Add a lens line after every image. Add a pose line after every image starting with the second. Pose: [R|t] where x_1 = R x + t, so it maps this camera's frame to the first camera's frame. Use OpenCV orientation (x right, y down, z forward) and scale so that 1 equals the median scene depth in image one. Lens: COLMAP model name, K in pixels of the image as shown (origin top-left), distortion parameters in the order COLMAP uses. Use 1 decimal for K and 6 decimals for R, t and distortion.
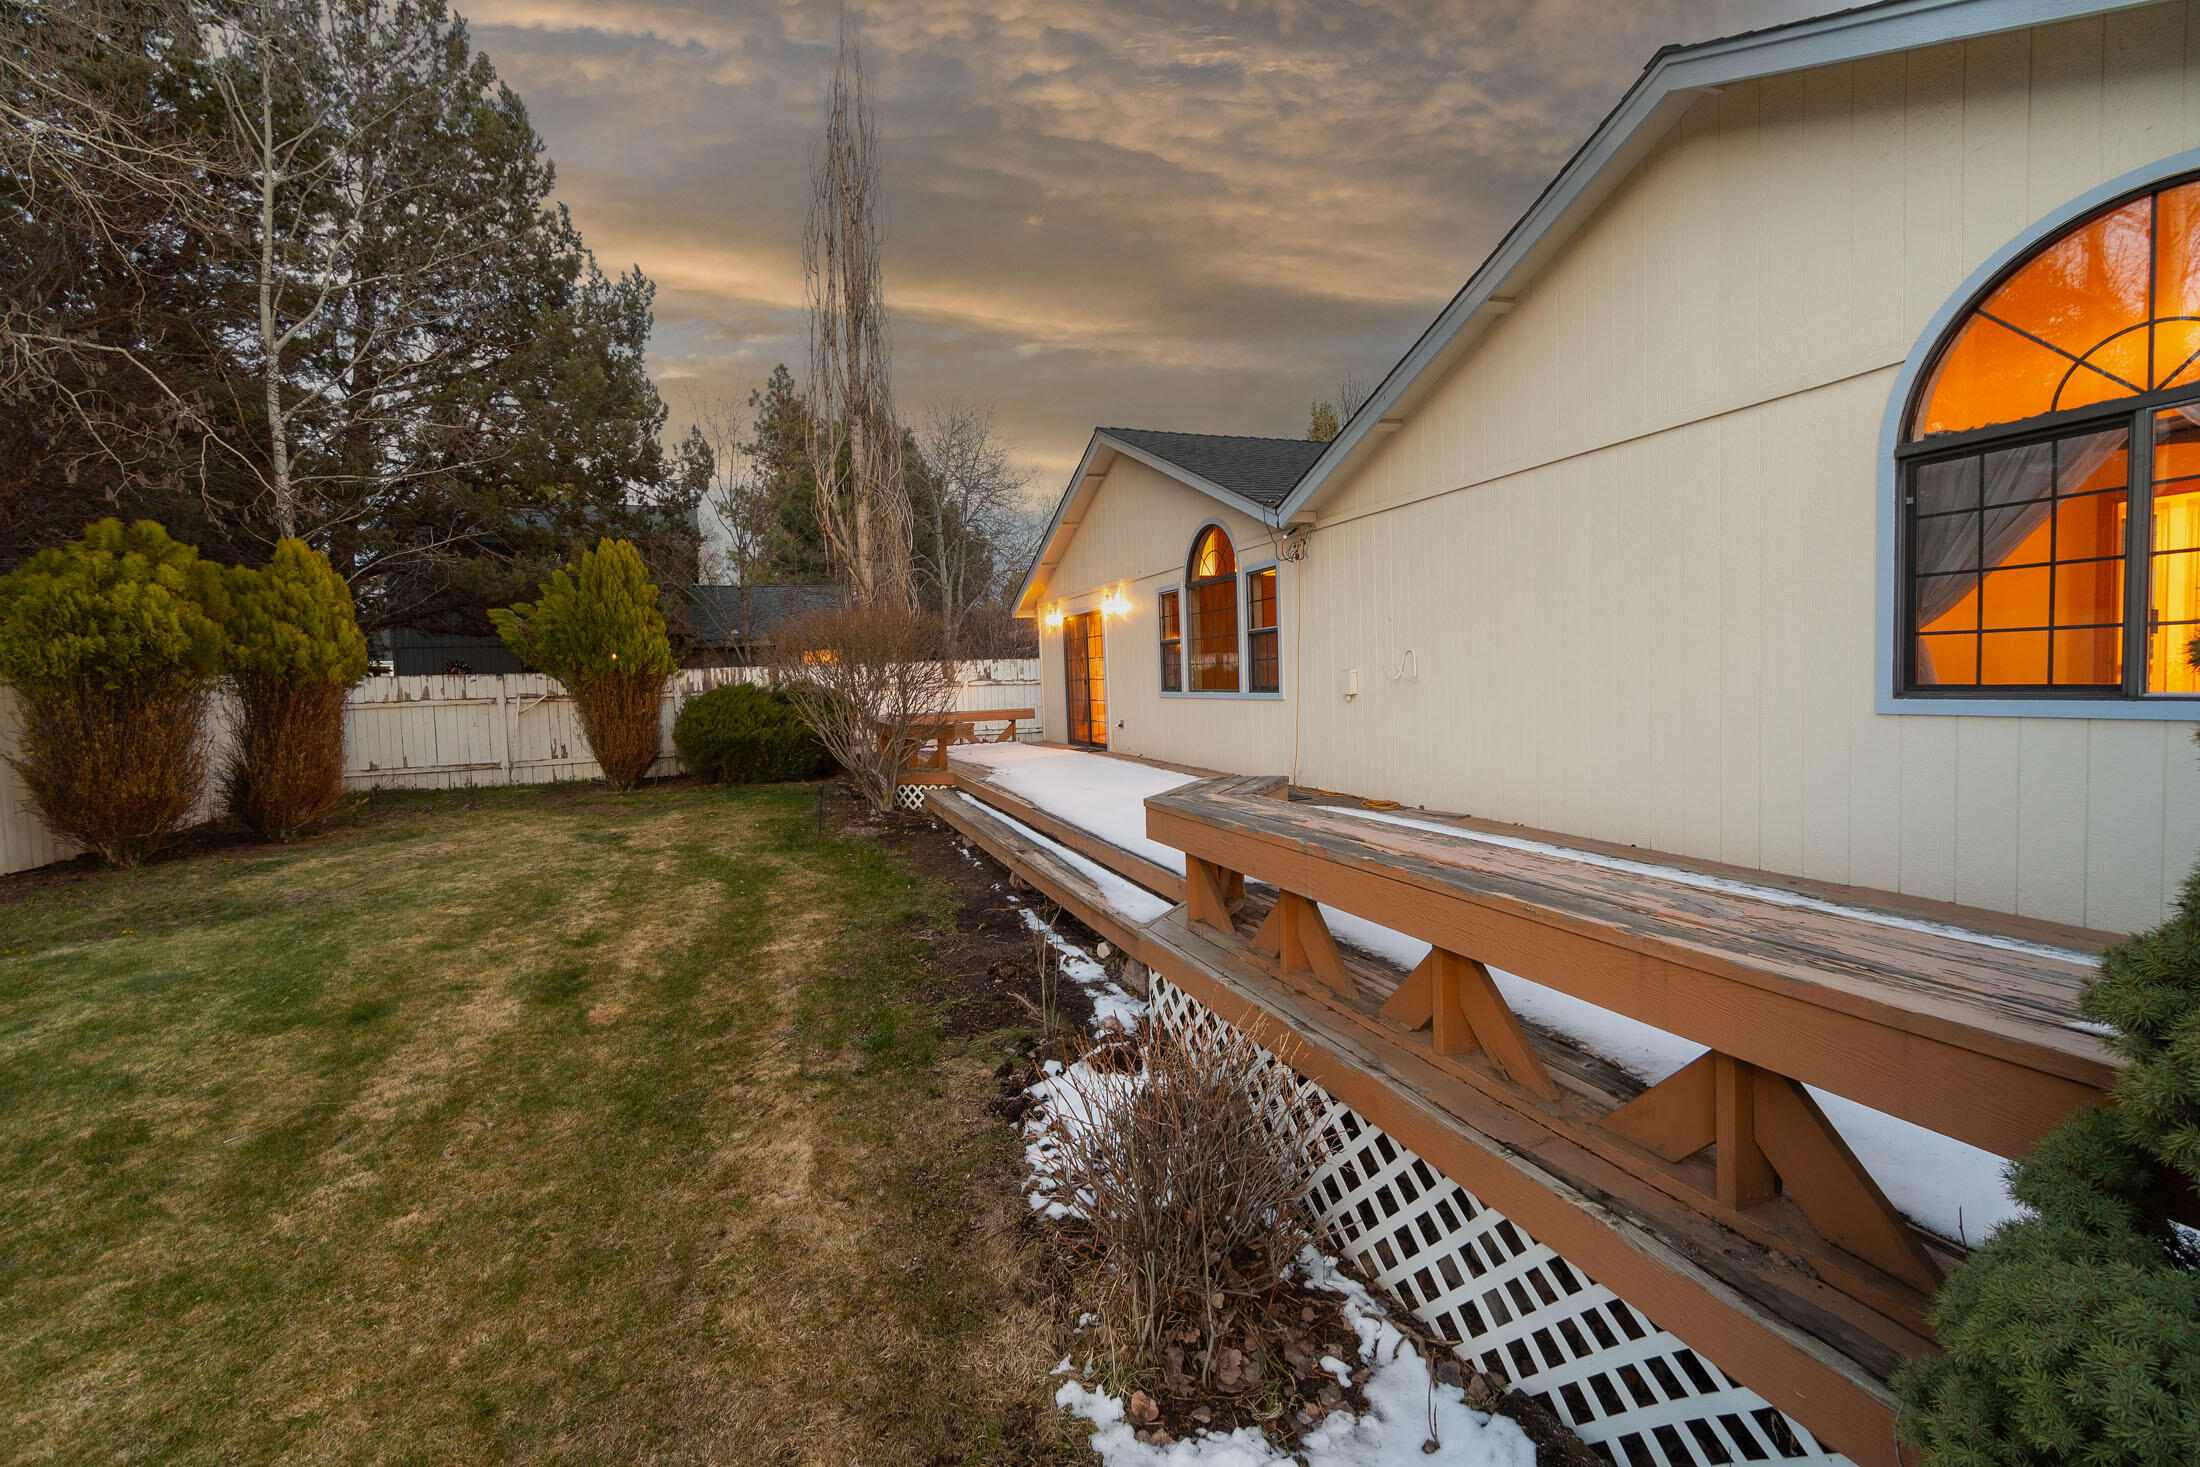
lens RADIAL K [[941.0, 0, 1096.0], [0, 941.0, 724.3], [0, 0, 1]] dist [-0.000721, 0.000098]
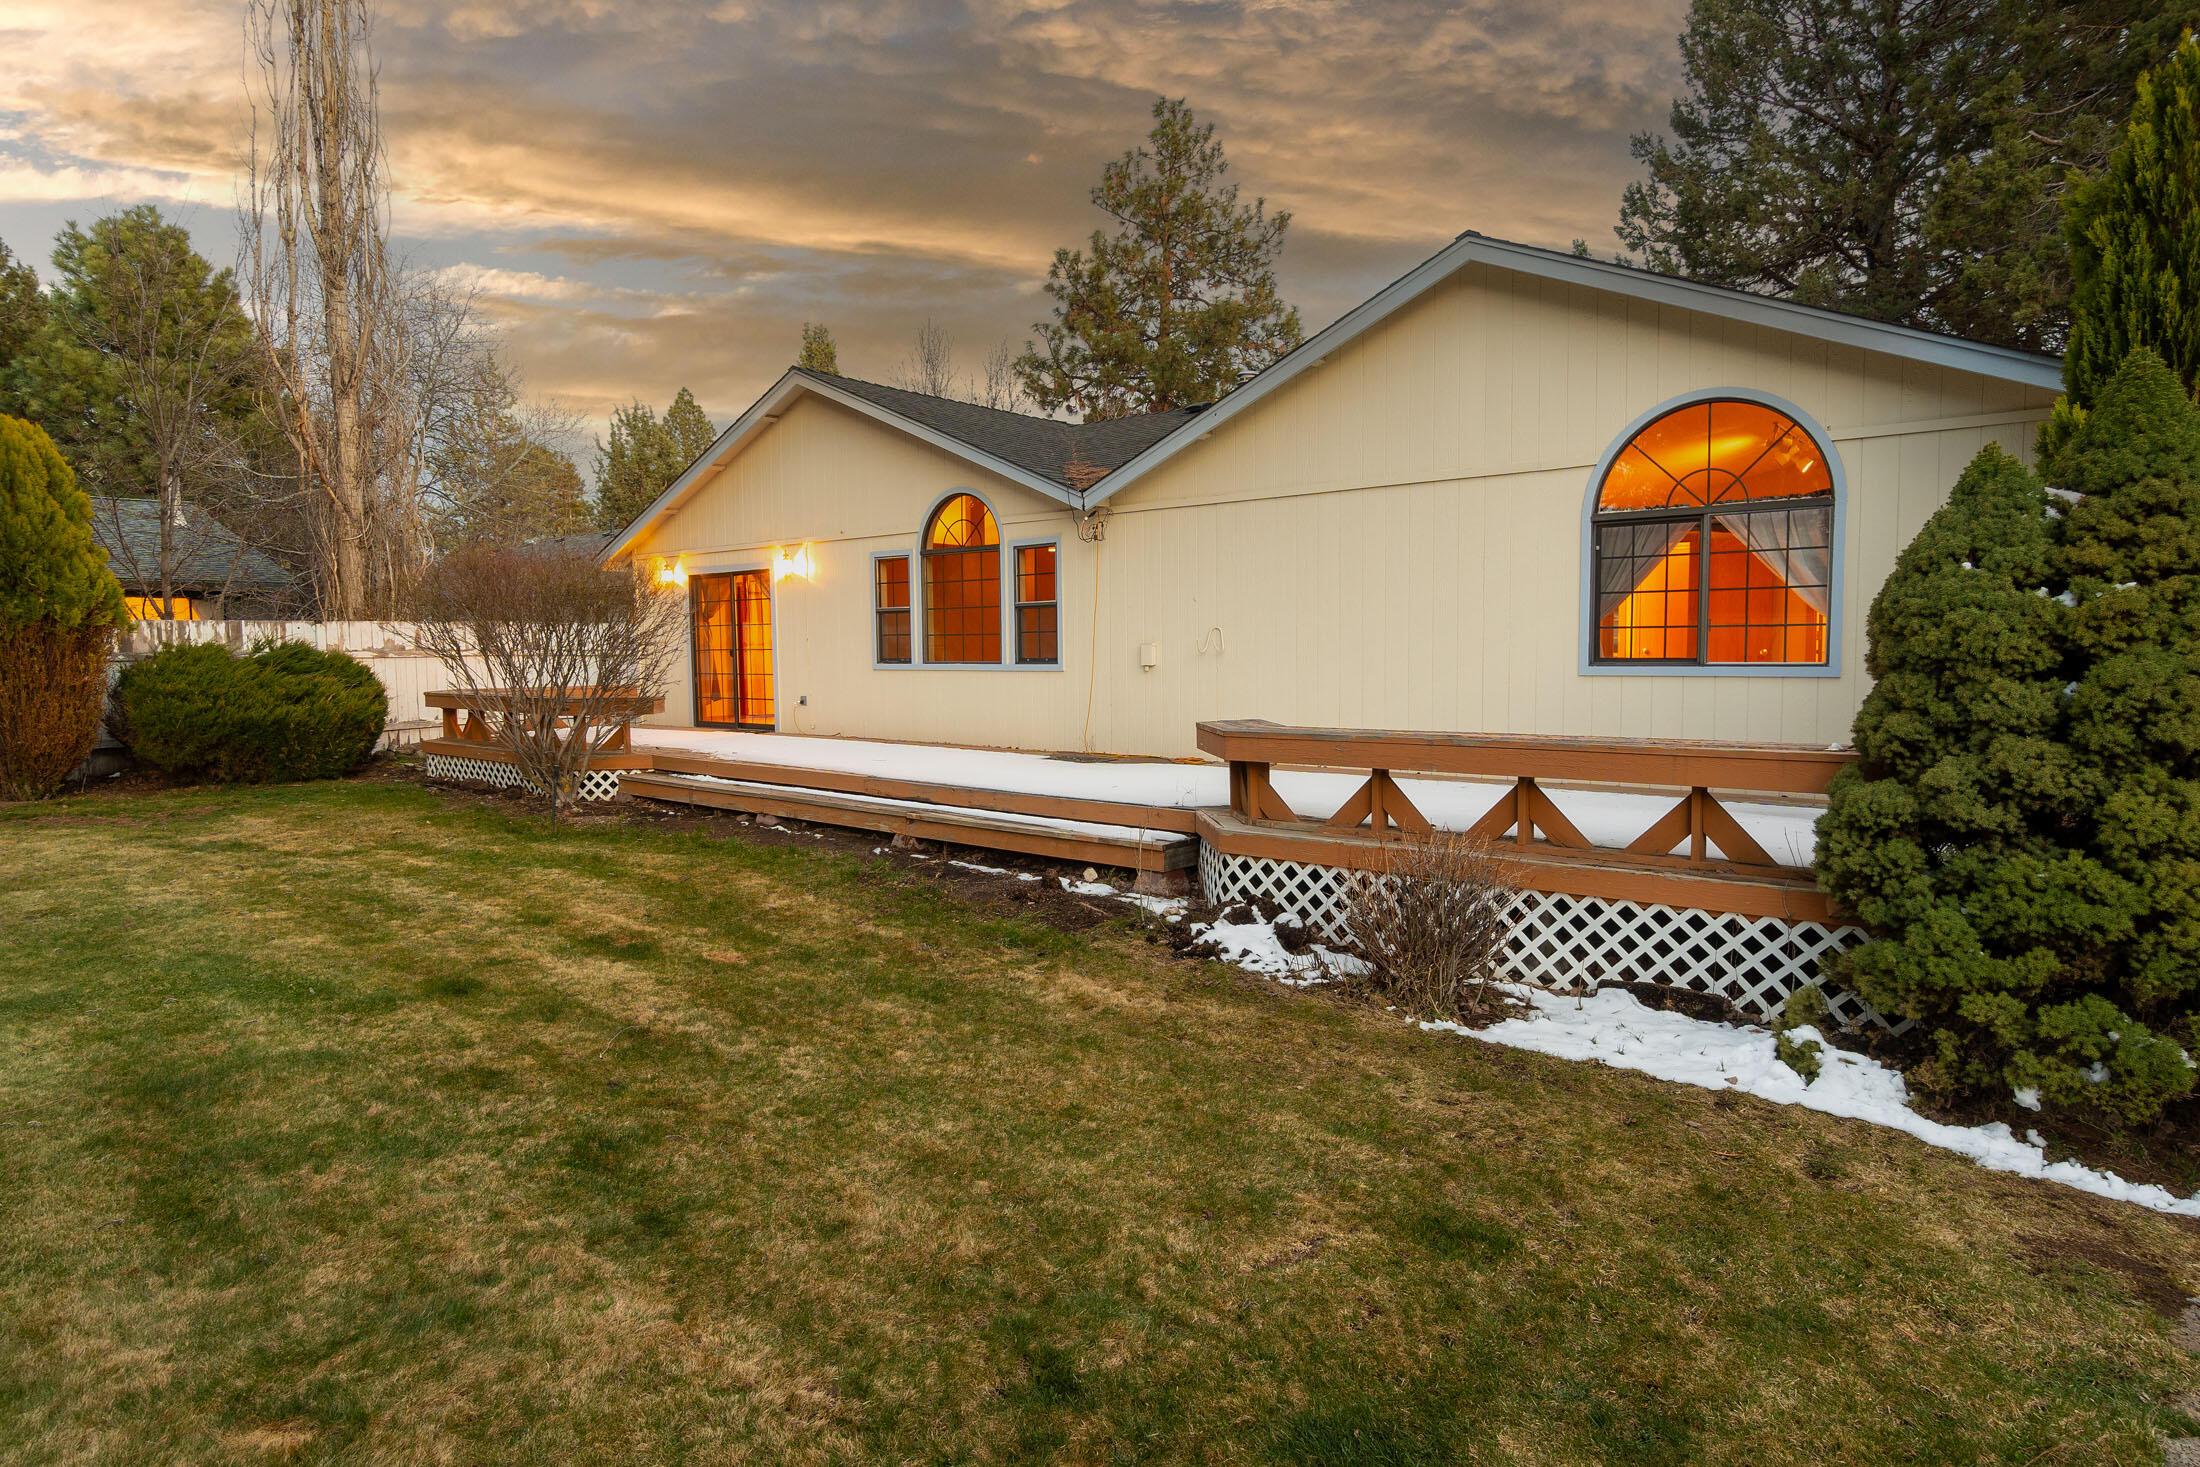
lens RADIAL K [[1204.1, 0, 1101.0], [0, 1204.1, 731.7], [0, 0, 1]] dist [-0.001628, 0.002667]
pose [[0.855701, -0.010892, 0.517356, -0.898750], [0.006427, 0.999925, 0.010421, 0.055423], [-0.517431, -0.005592, 0.855707, -0.343115]]
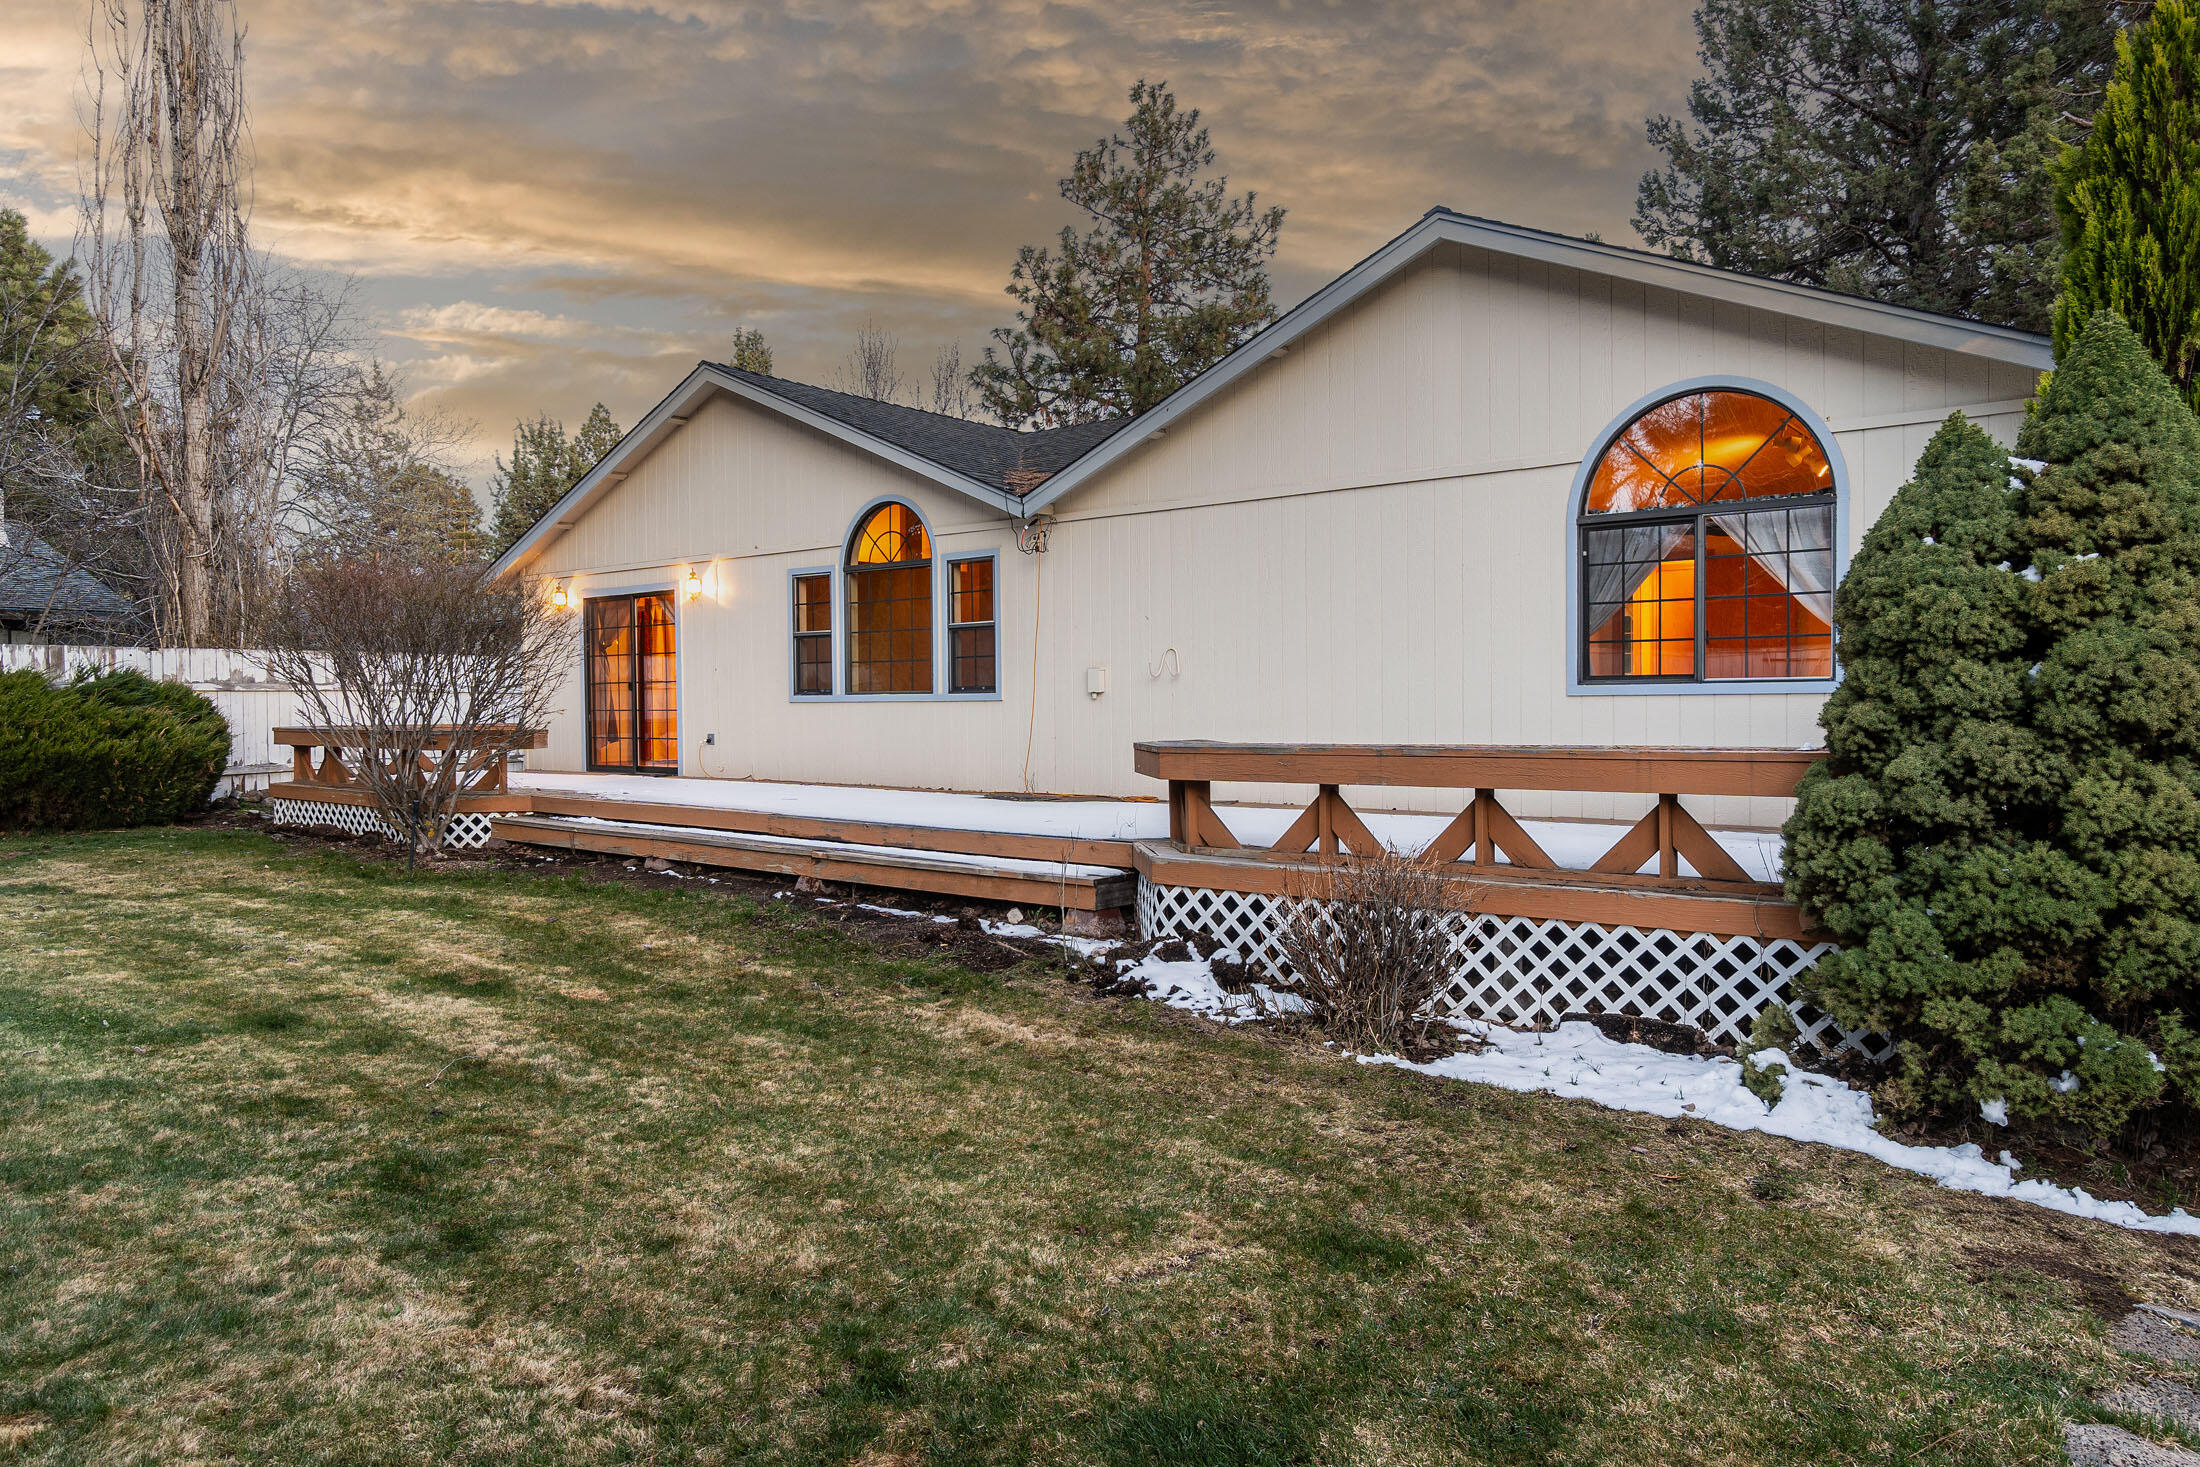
lens RADIAL K [[1394.3, 0, 1103.0], [0, 1394.3, 733.2], [0, 0, 1]] dist [-0.005188, 0.007955]
pose [[0.847571, 0.016983, 0.530410, -0.864694], [0.004811, 0.999201, -0.039682, 0.120087], [-0.530660, 0.036185, 0.846812, -0.423164]]
